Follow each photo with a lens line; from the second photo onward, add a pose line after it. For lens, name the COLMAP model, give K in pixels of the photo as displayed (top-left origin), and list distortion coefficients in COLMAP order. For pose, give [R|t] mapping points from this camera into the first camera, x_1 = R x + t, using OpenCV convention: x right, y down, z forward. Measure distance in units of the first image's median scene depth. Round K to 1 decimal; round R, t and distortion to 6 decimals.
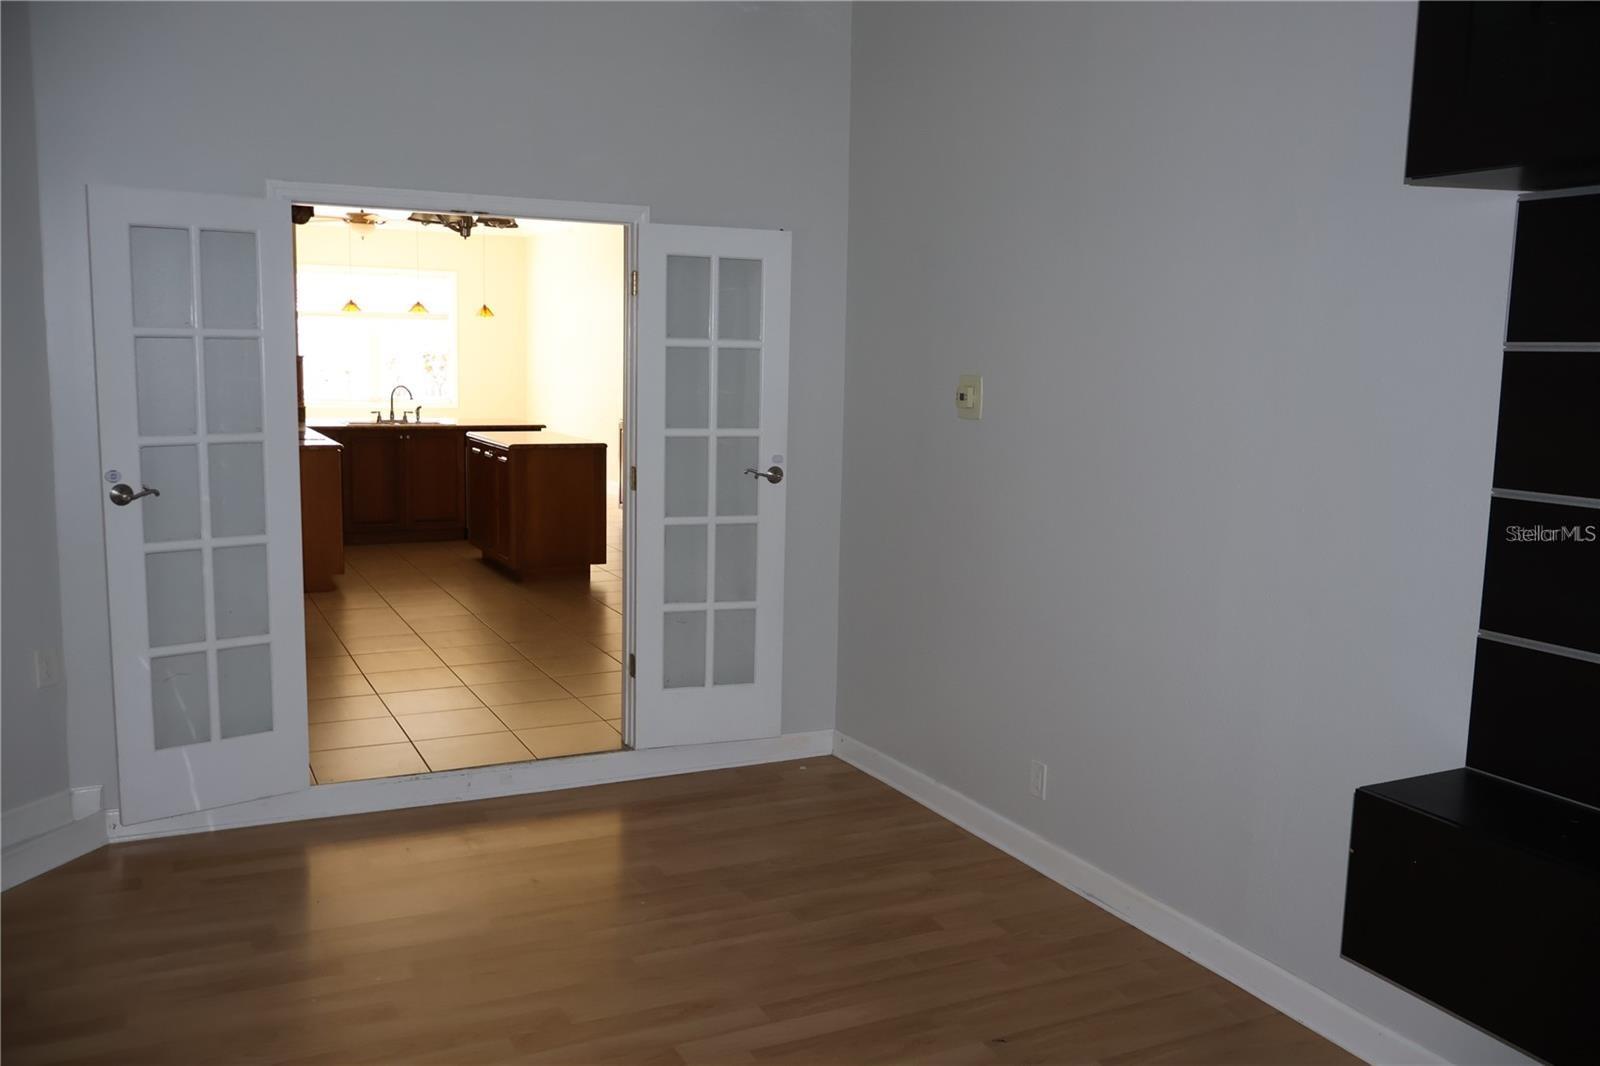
lens RADIAL K [[1330.7, 0, 800.0], [0, 1330.7, 533.0], [0, 0, 1]] dist [-0.013964, 0.020878]
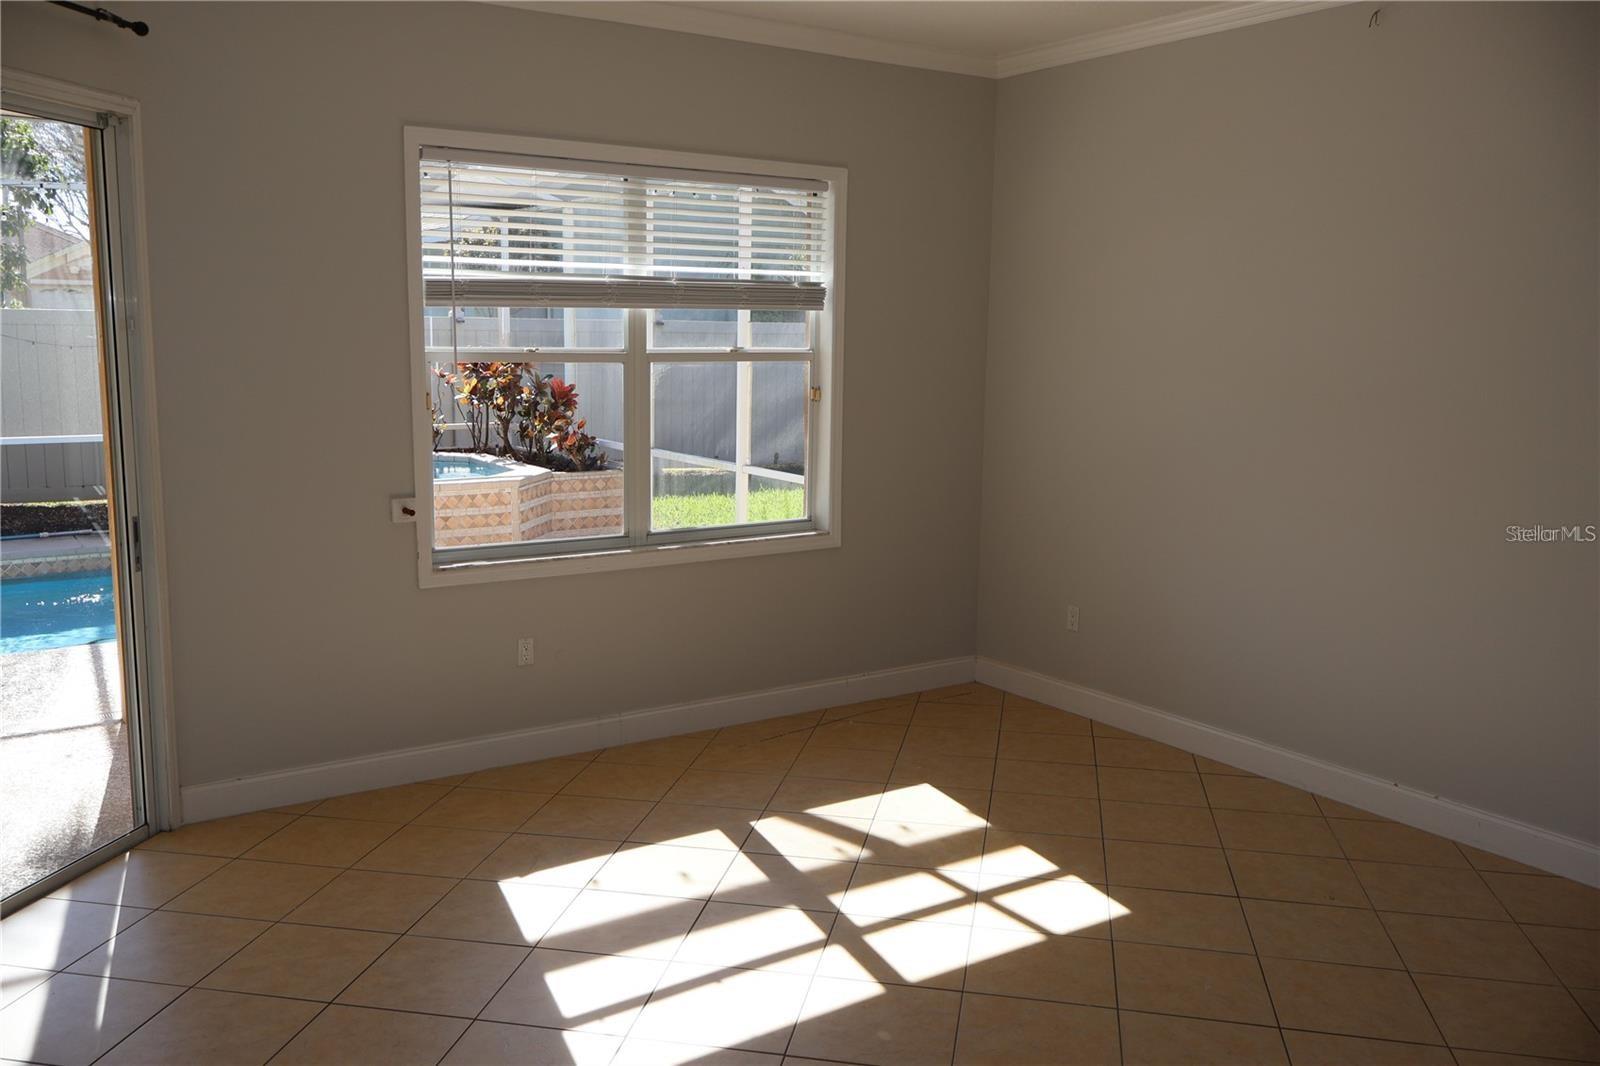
lens RADIAL K [[1330.7, 0, 800.0], [0, 1330.7, 533.0], [0, 0, 1]] dist [-0.013964, 0.020878]
pose [[0.991799, -0.028689, 0.124543, -0.465616], [0.026489, 0.999463, 0.019283, -0.156634], [-0.125030, -0.015826, 0.992027, 0.950859]]
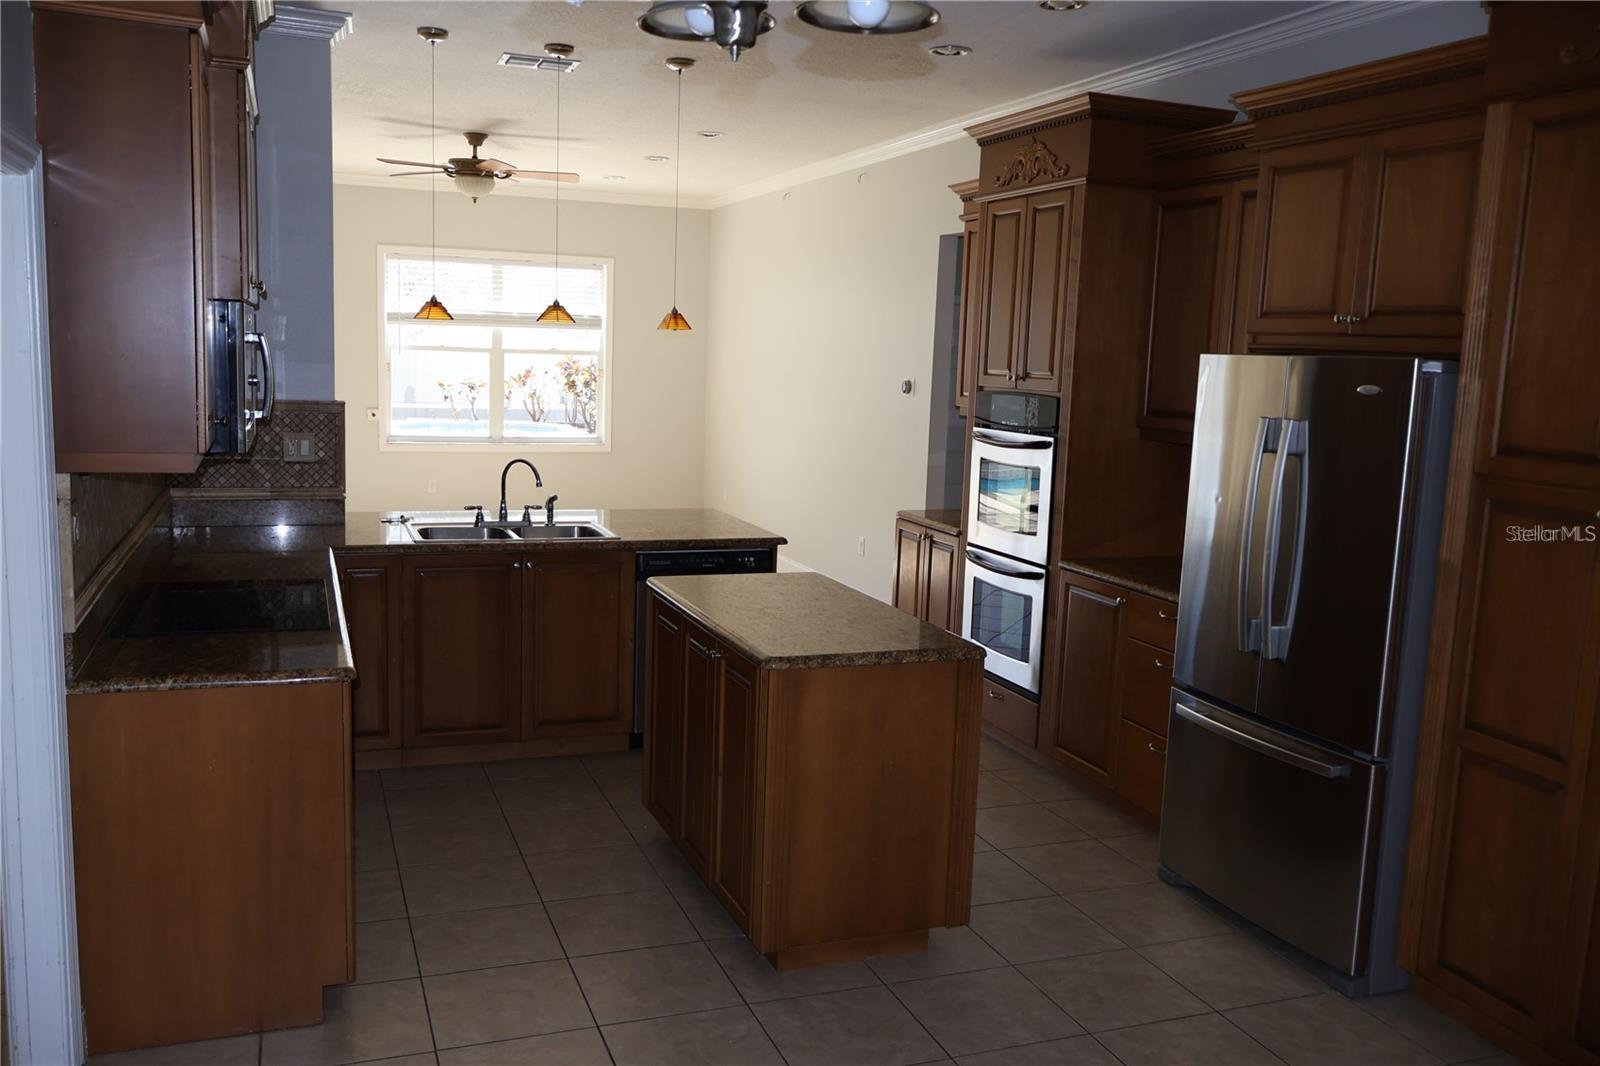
lens RADIAL K [[1338.2, 0, 800.0], [0, 1338.2, 533.0], [0, 0, 1]] dist [0.000322, -0.000639]
pose [[0.994717, 0.027829, -0.098810, -0.128053], [-0.028066, 0.999606, -0.001007, -0.079922], [0.098743, 0.003775, 0.995106, 0.453413]]
